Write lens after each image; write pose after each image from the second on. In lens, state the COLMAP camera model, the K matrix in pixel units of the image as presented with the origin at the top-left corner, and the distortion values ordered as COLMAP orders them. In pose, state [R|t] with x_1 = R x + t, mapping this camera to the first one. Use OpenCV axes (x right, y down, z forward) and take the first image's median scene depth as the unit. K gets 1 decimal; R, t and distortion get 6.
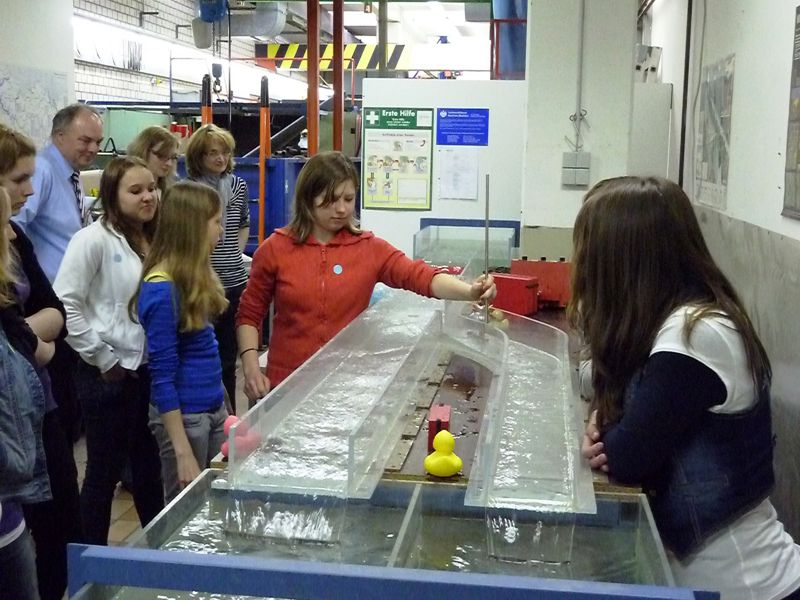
lens RADIAL K [[1079.5, 0, 404.9], [0, 1079.5, 301.7], [0, 0, 1]] dist [0.003218, 0.000000]
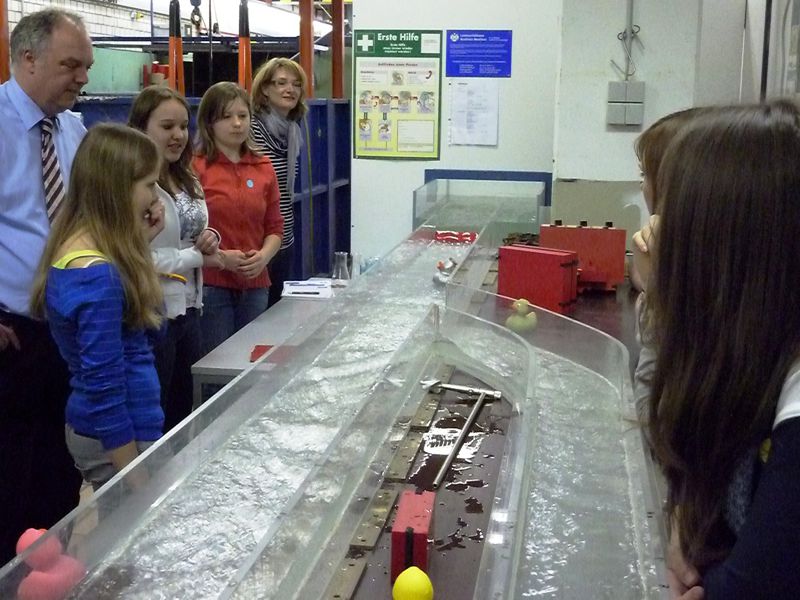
lens RADIAL K [[1132.6, 0, 394.8], [0, 1132.6, 299.0], [0, 0, 1]] dist [-0.014219, 0.000000]
pose [[0.999562, -0.001671, -0.029542, 0.015993], [0.002743, 0.999337, 0.036306, -0.012329], [0.029461, -0.036371, 0.998904, 0.162066]]
